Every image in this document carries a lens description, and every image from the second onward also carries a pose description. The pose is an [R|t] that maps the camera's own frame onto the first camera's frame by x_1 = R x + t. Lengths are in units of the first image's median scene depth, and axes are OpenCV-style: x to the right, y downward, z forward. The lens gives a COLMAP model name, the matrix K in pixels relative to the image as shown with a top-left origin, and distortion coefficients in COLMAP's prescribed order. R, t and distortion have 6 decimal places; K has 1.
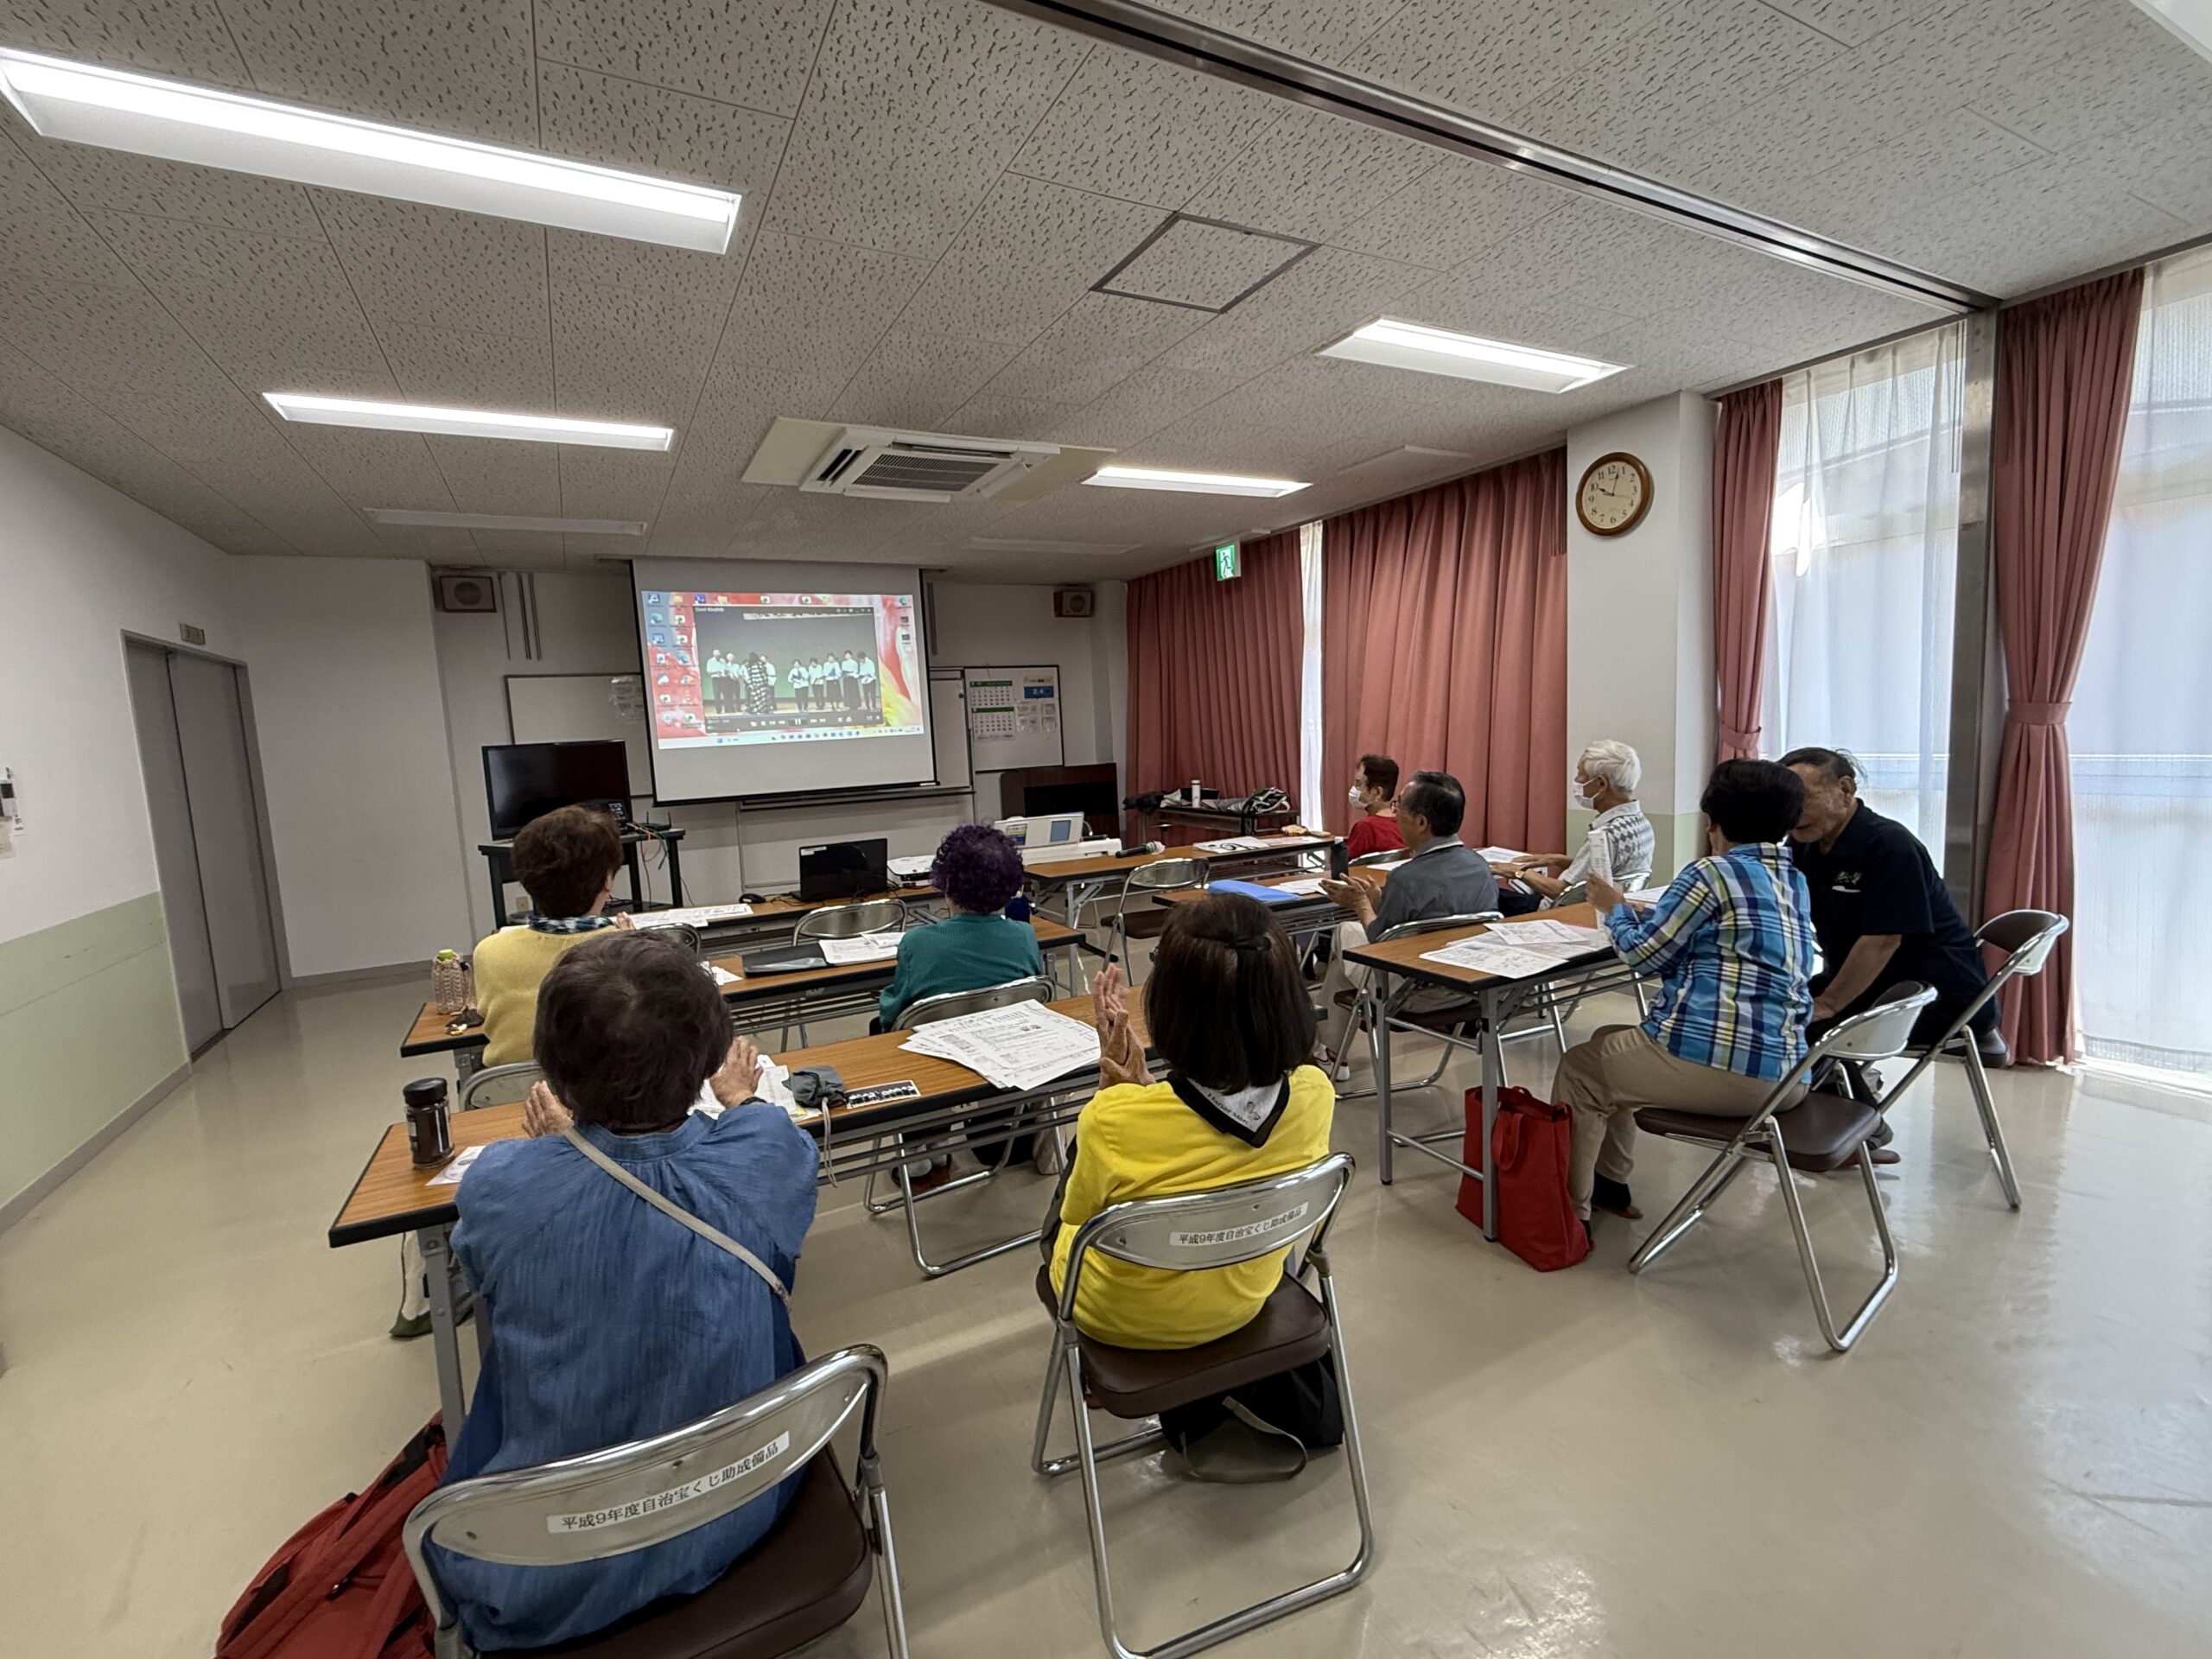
lens RADIAL K [[982.0, 0, 1103.2], [0, 982.0, 831.6], [0, 0, 1]] dist [0.001885, 0.000298]
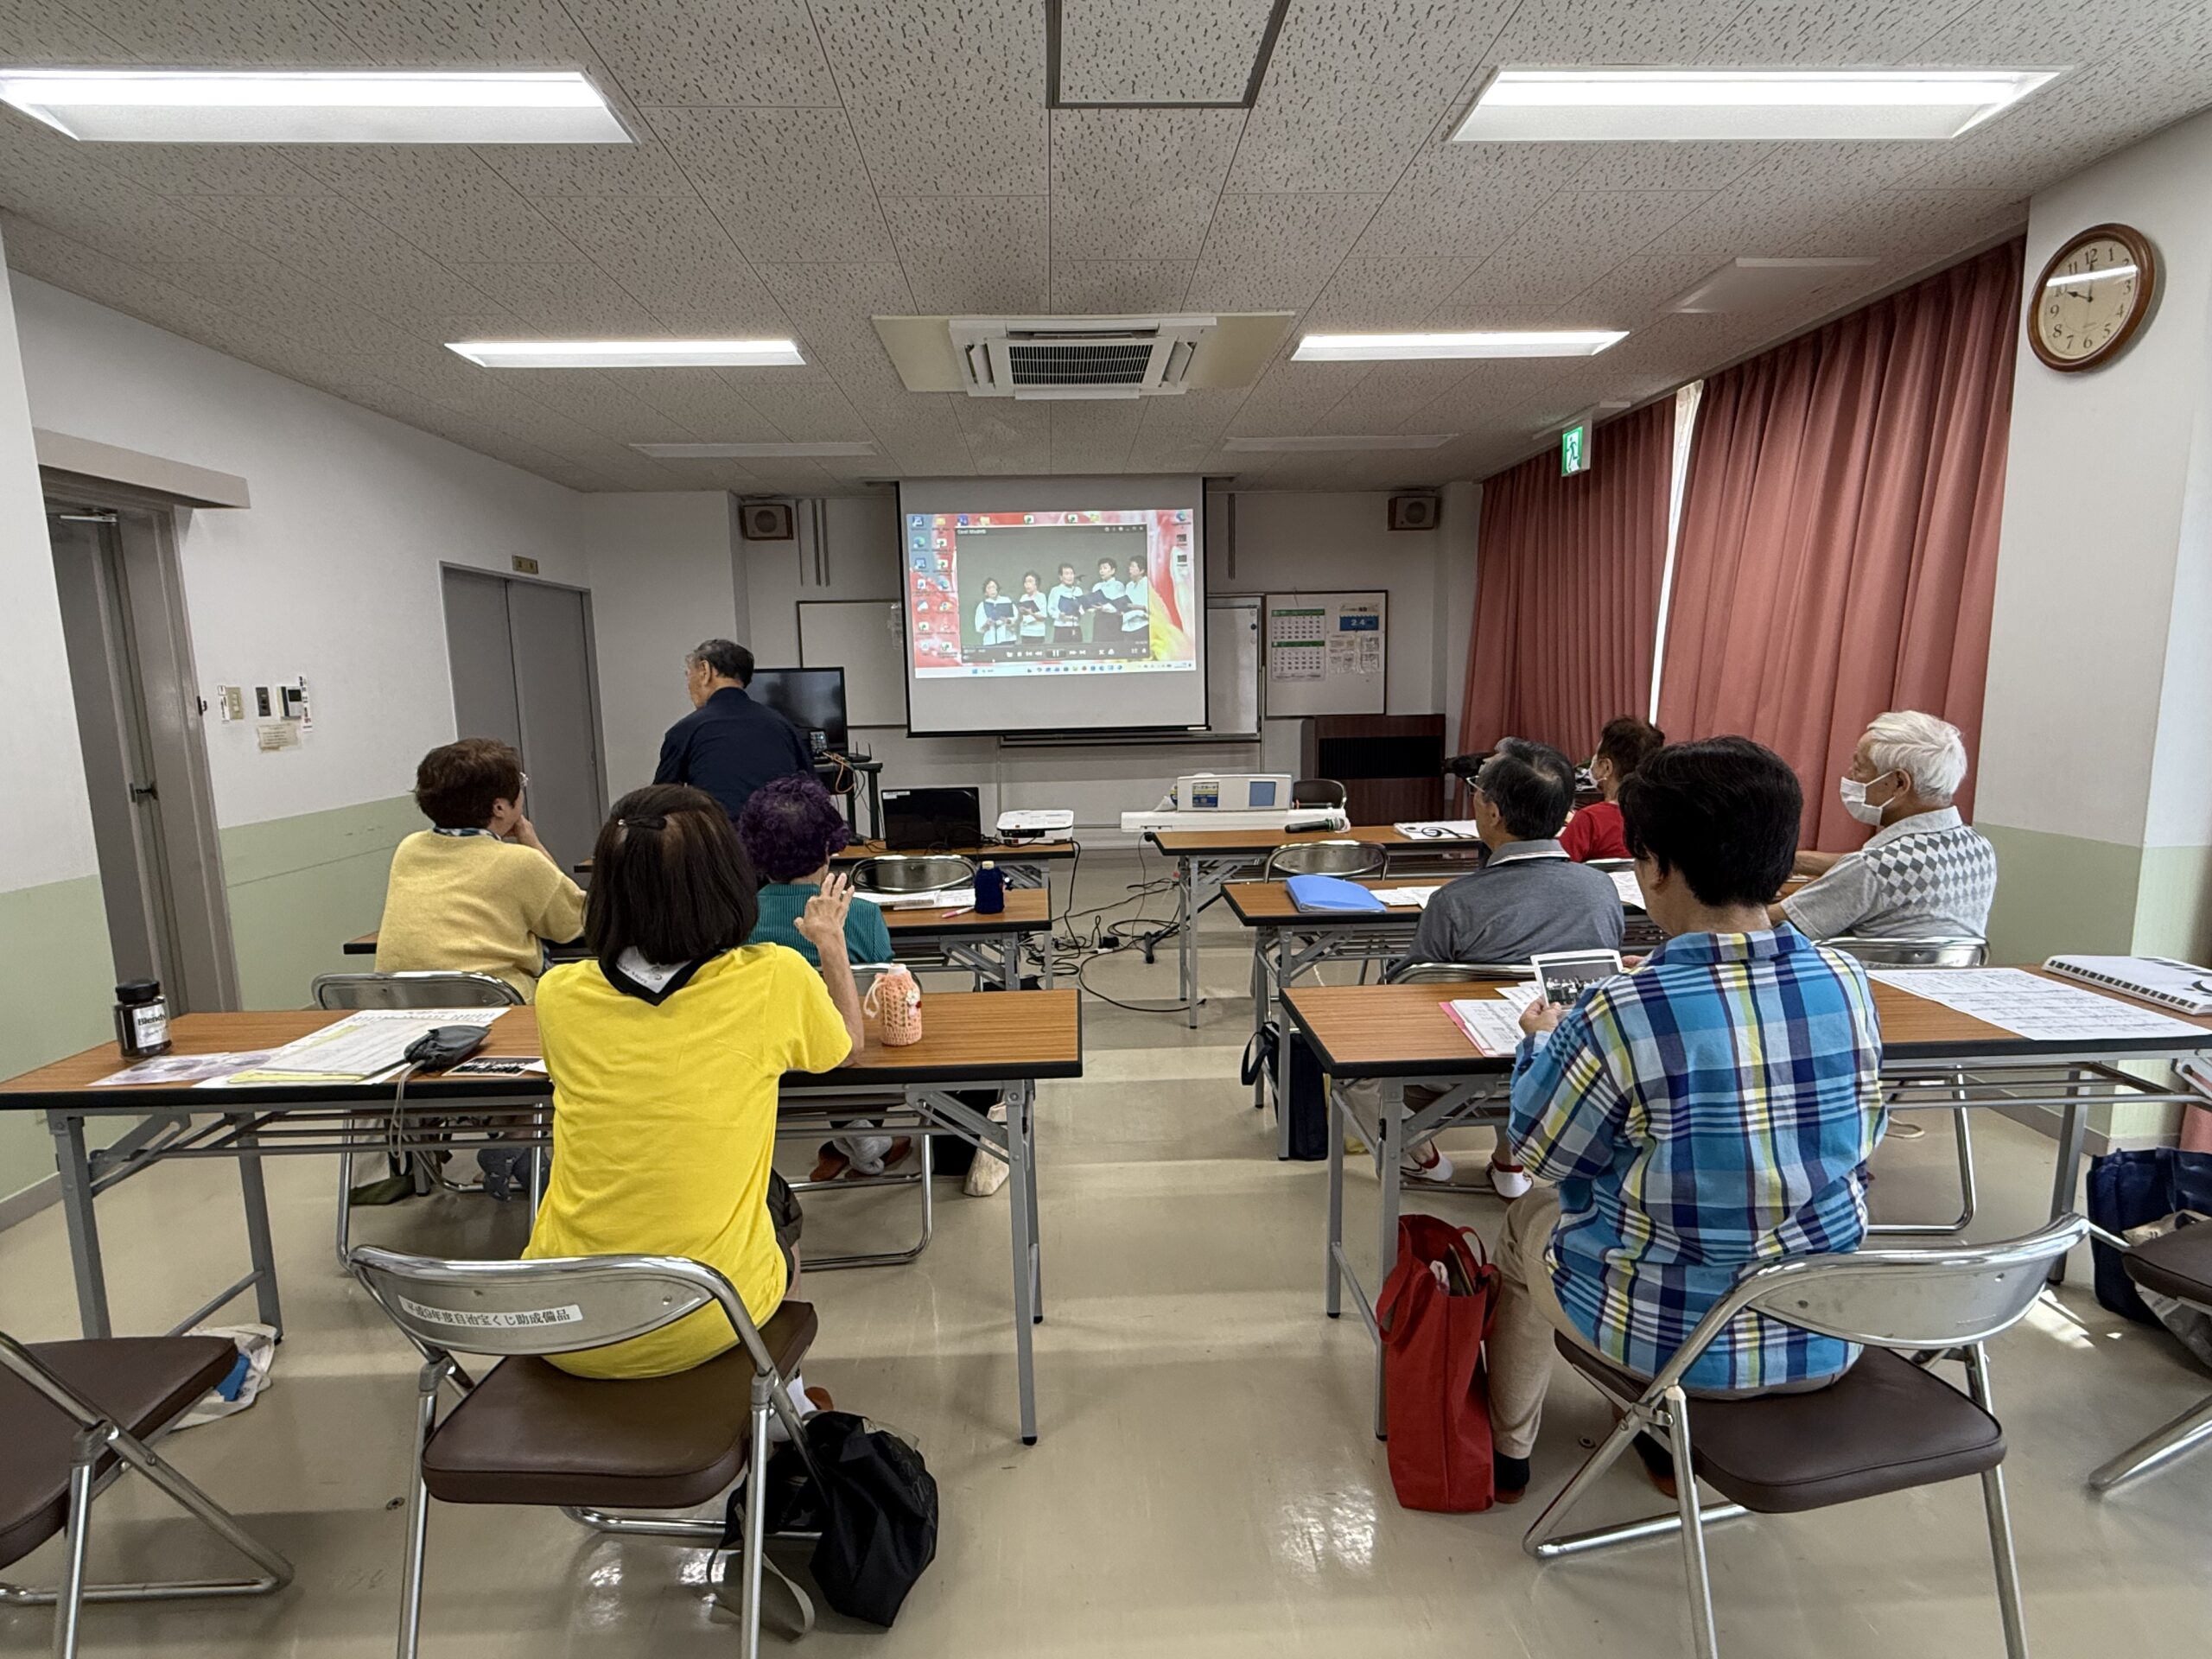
lens RADIAL K [[1102.1, 0, 1102.2], [0, 1102.1, 833.9], [0, 0, 1]] dist [0.002910, -0.000075]
pose [[0.901077, 0.092579, -0.423662, 0.191500], [-0.071312, 0.995280, 0.065818, -0.015419], [0.427756, -0.029095, 0.903426, 0.087708]]
